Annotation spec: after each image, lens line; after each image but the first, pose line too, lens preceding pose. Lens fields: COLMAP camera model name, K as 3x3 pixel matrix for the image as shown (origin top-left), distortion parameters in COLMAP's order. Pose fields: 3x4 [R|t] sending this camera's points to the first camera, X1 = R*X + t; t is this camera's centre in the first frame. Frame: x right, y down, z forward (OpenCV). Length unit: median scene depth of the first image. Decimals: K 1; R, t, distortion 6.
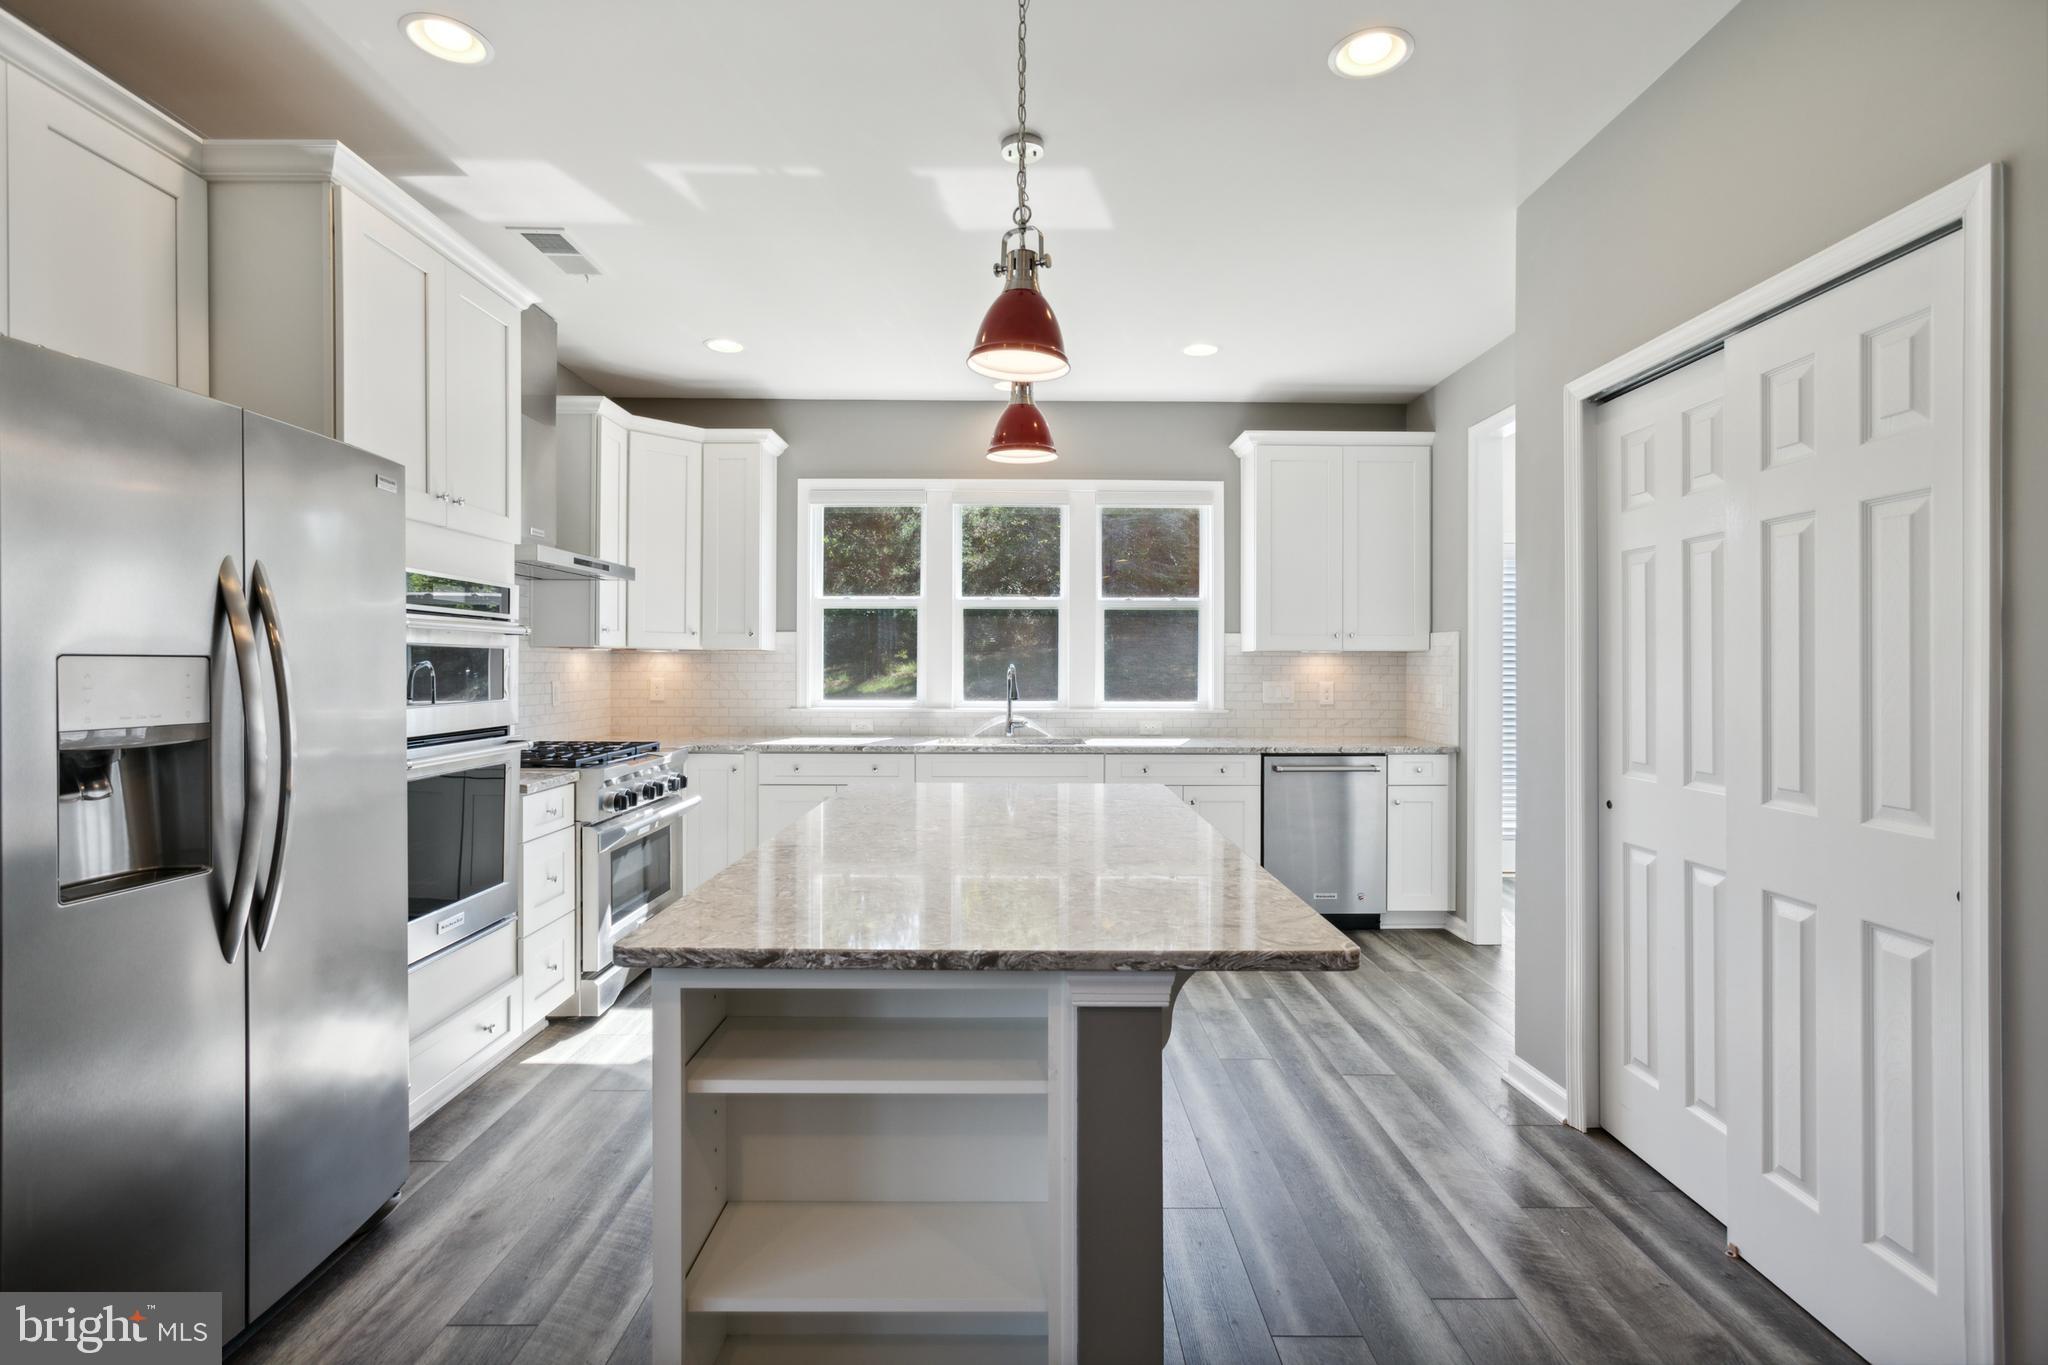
lens RADIAL K [[979.9, 0, 1027.0], [0, 979.9, 670.3], [0, 0, 1]] dist [0.001798, 0.000403]
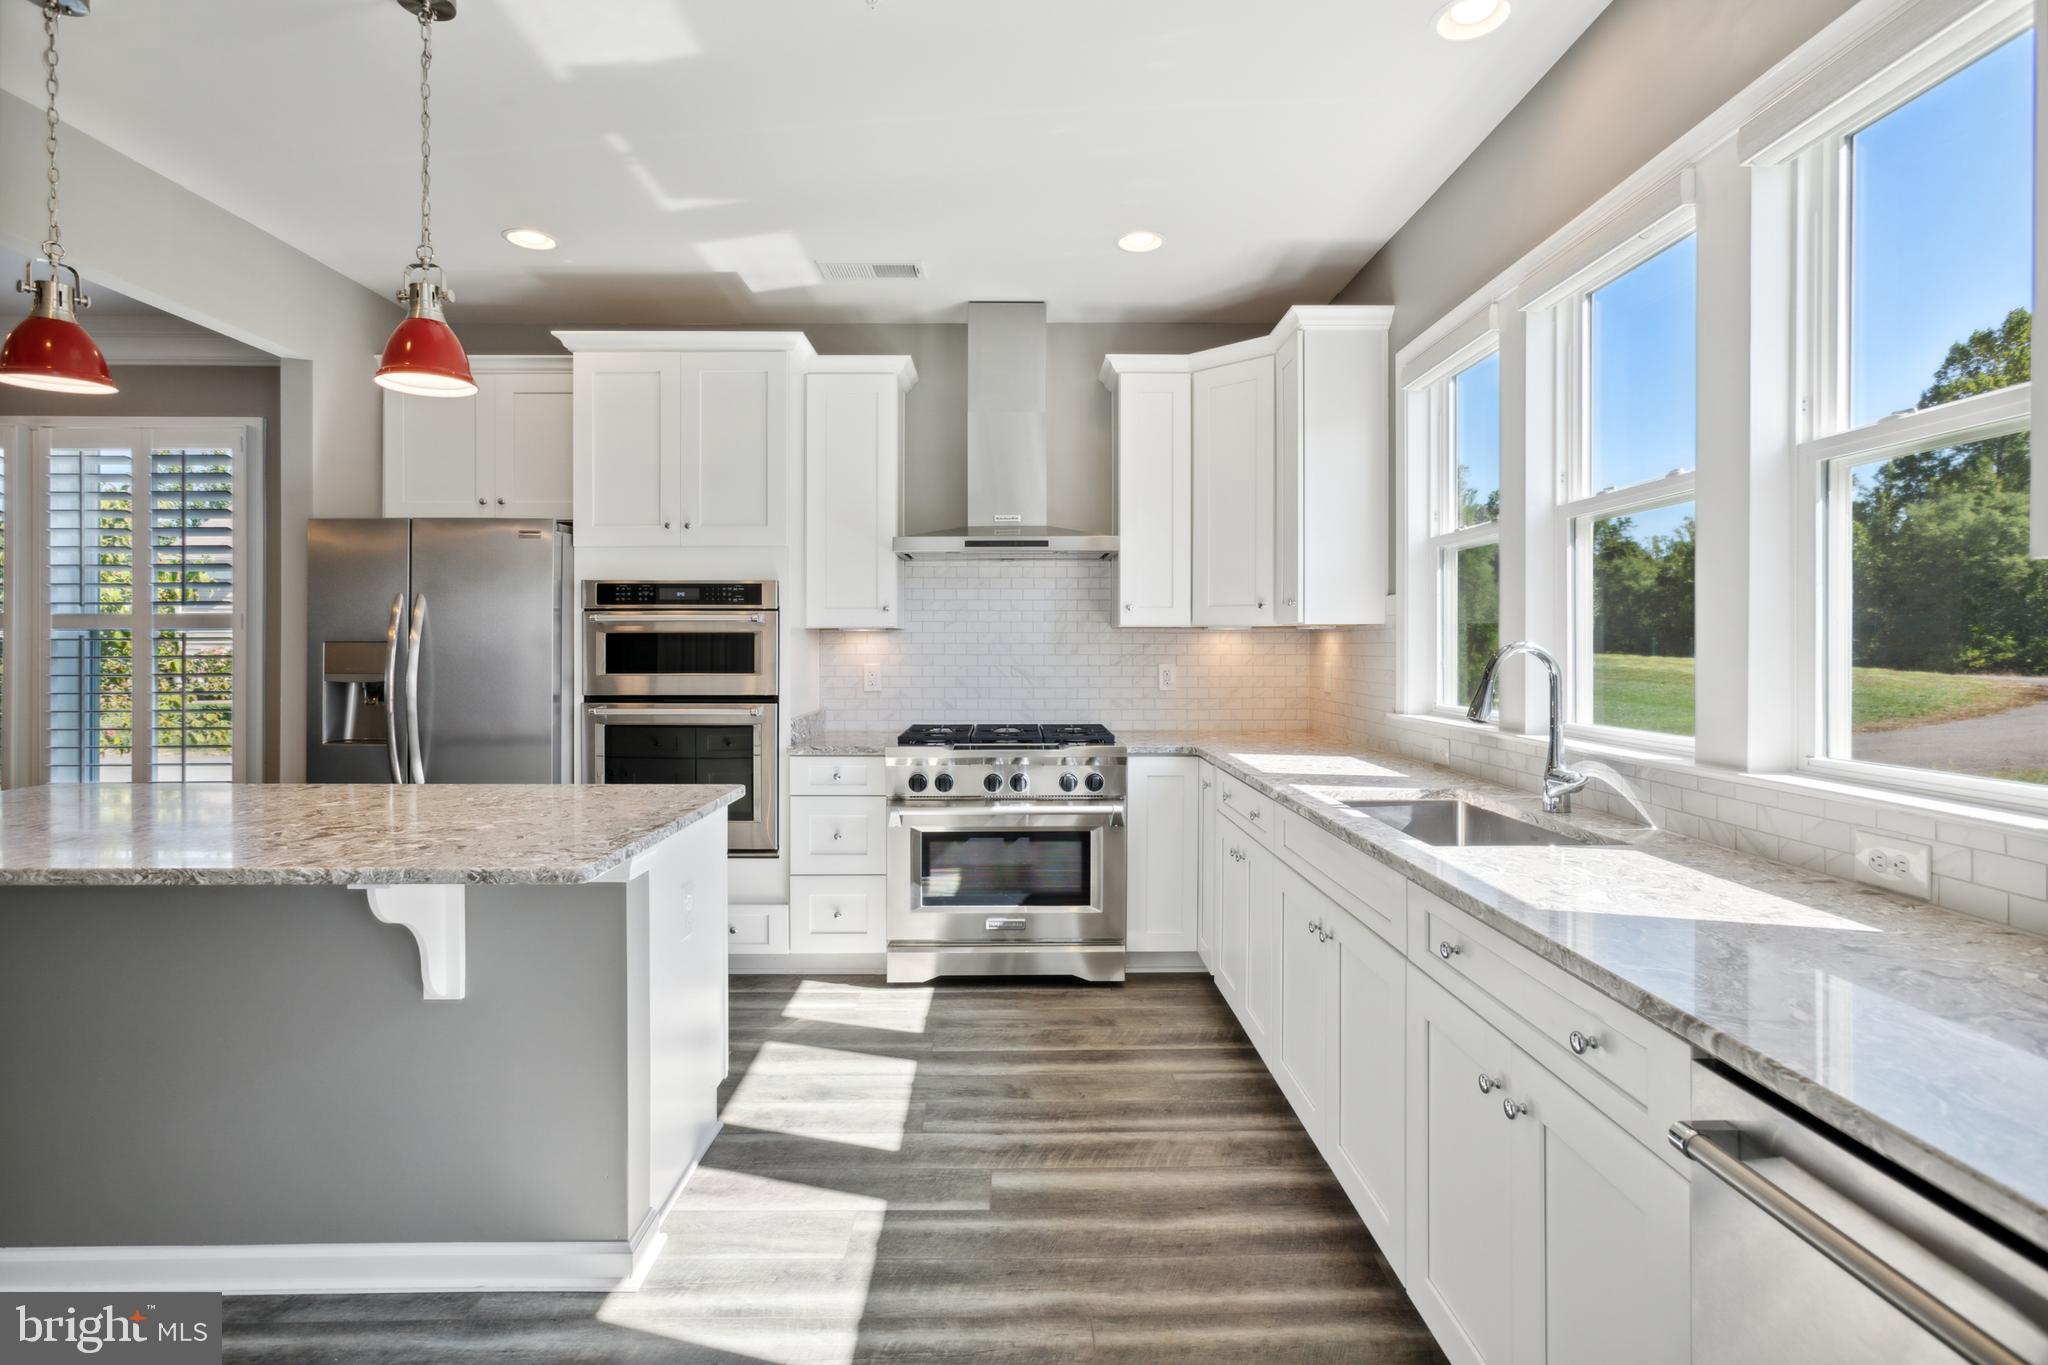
lens RADIAL K [[1010.0, 0, 1019.6], [0, 1010.0, 653.8], [0, 0, 1]] dist [0.002116, 0.000488]
pose [[0.002144, -0.004322, -0.999988, 0.426566], [-0.004798, 0.999979, -0.004332, 0.005726], [0.999986, 0.004807, 0.002123, 0.756131]]
